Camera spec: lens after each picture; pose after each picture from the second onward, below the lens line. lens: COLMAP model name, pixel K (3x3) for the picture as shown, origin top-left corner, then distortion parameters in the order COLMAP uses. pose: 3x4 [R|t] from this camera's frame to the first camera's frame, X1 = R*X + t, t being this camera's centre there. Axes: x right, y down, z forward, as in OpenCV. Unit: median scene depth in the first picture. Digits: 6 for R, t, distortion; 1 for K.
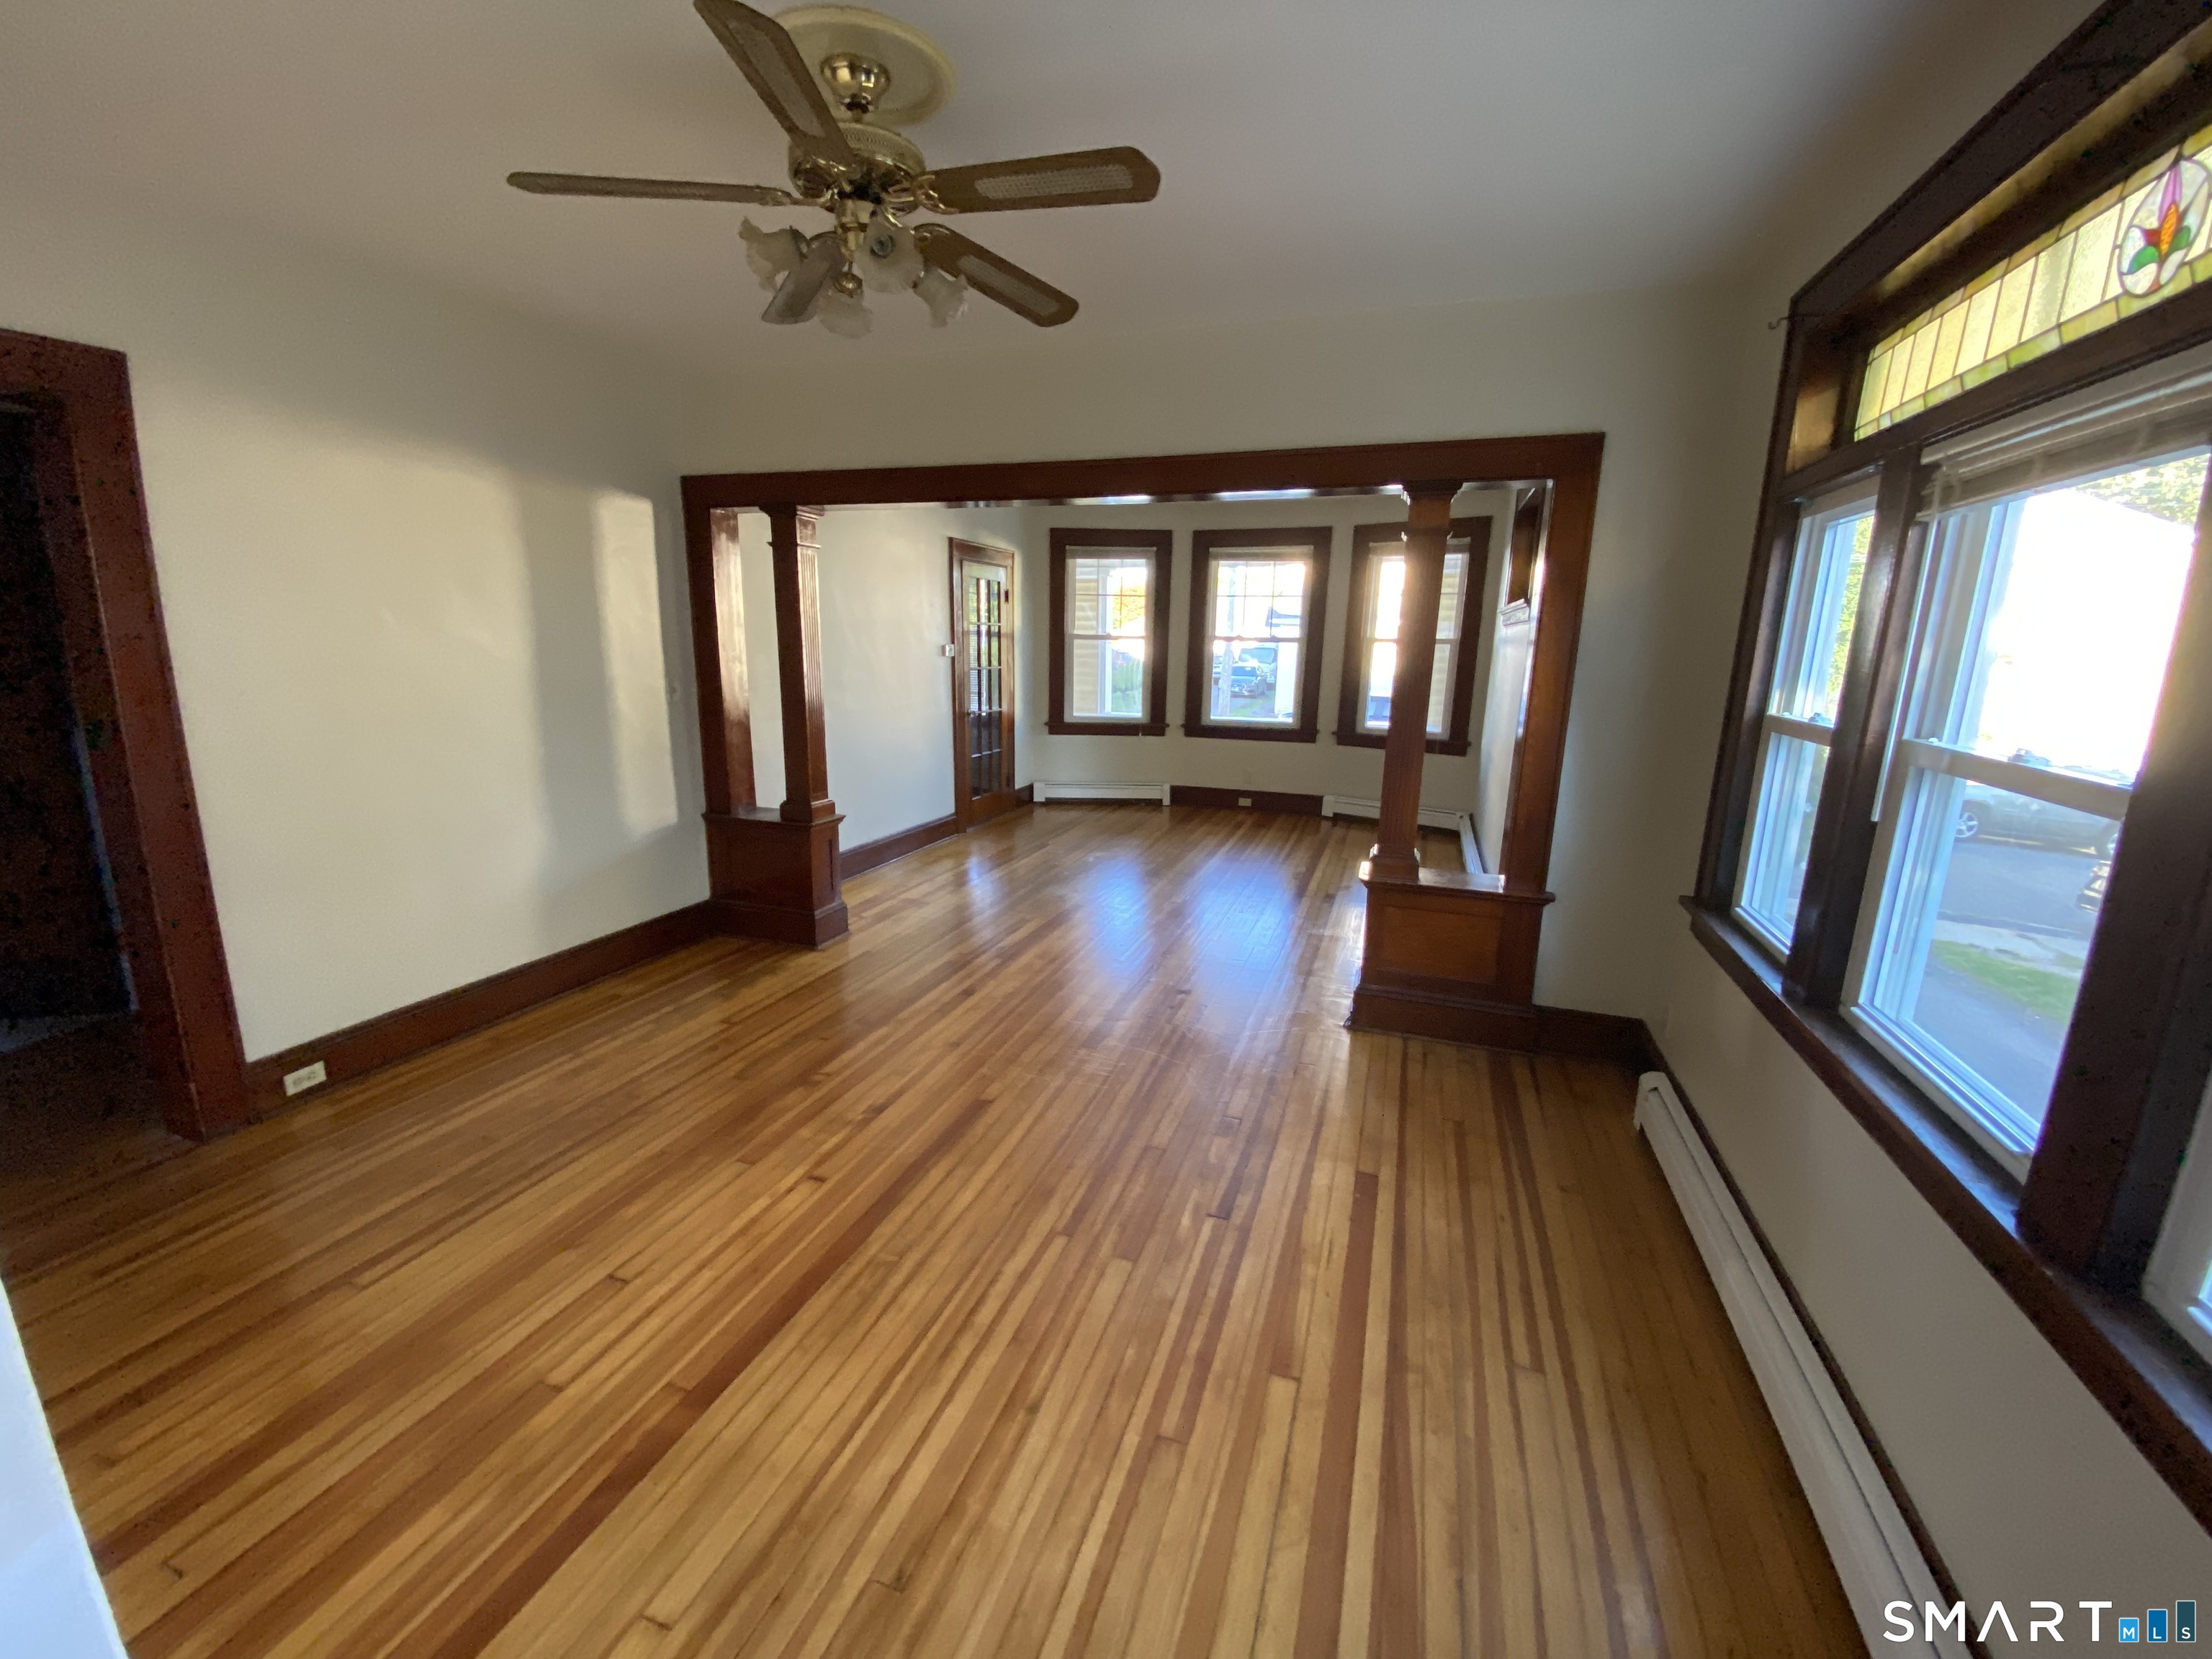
lens RADIAL K [[876.6, 0, 1106.0], [0, 876.6, 829.5], [0, 0, 1]] dist [-0.050913, -0.000283]
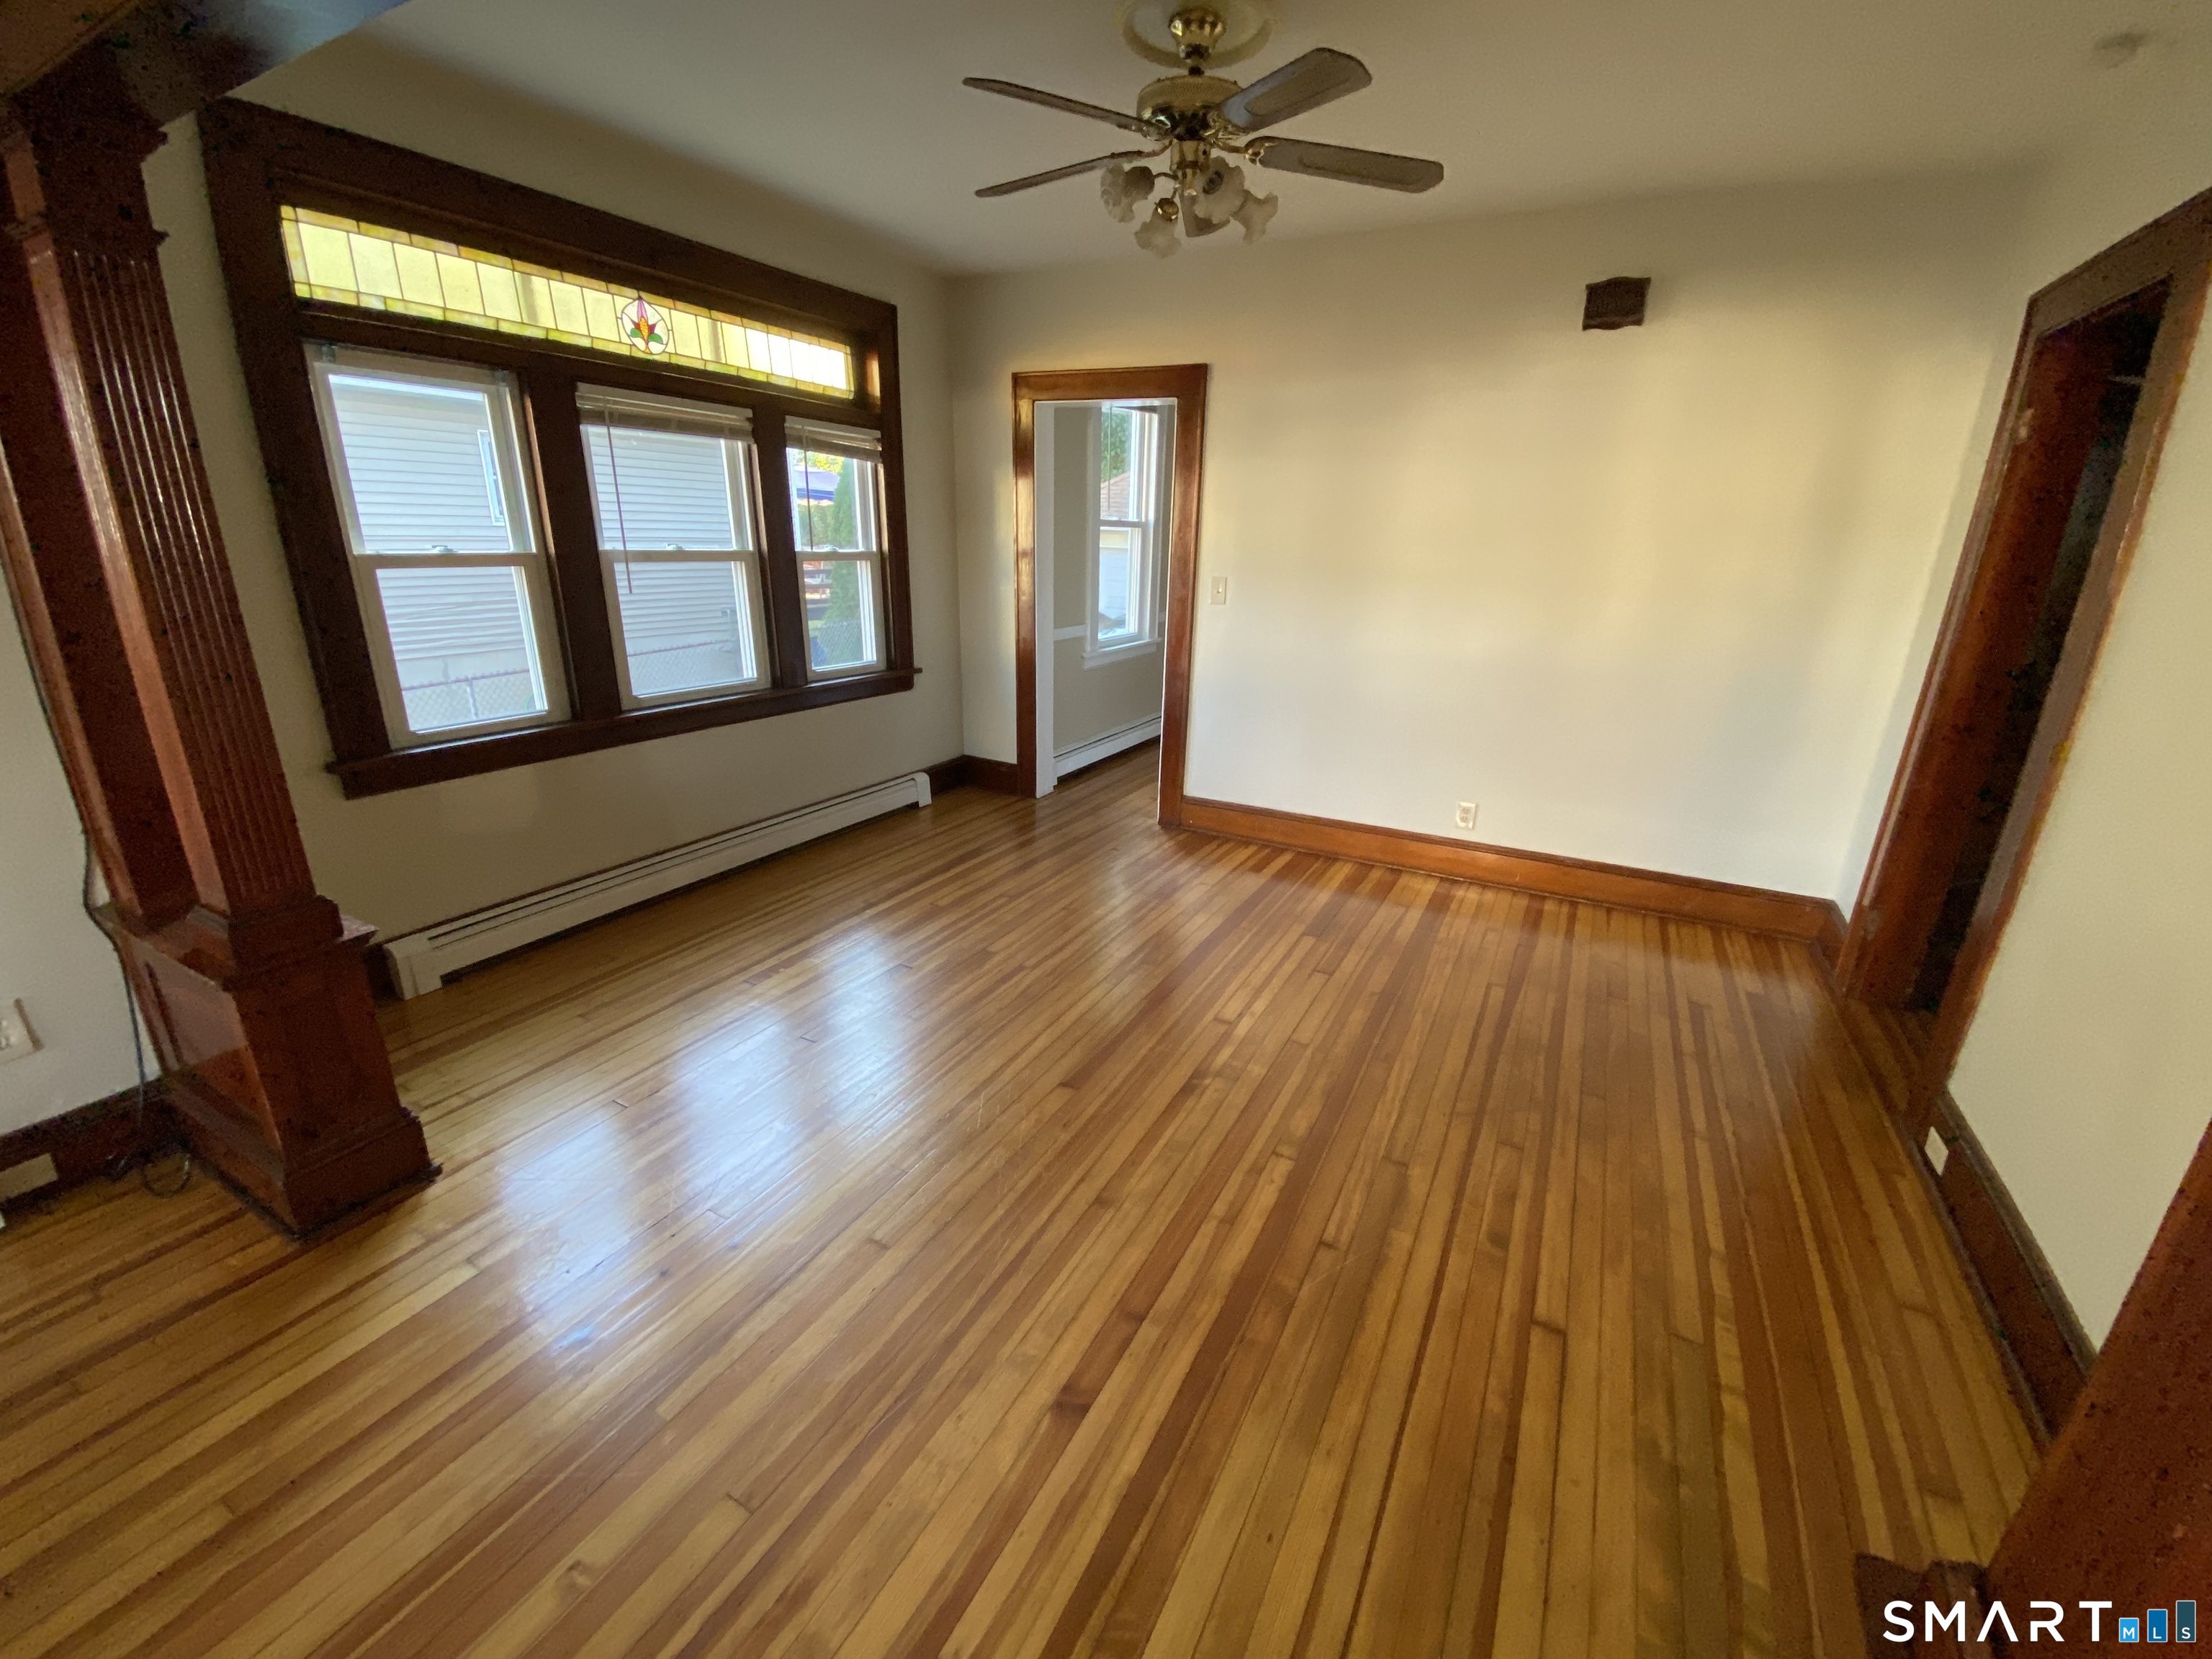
lens RADIAL K [[876.6, 0, 1106.0], [0, 876.6, 829.5], [0, 0, 1]] dist [-0.050913, -0.000283]
pose [[-0.986975, -0.084667, 0.136794, -0.231911], [-0.003137, 0.860274, 0.509822, -0.288419], [-0.160845, 0.502753, -0.849334, 1.353794]]
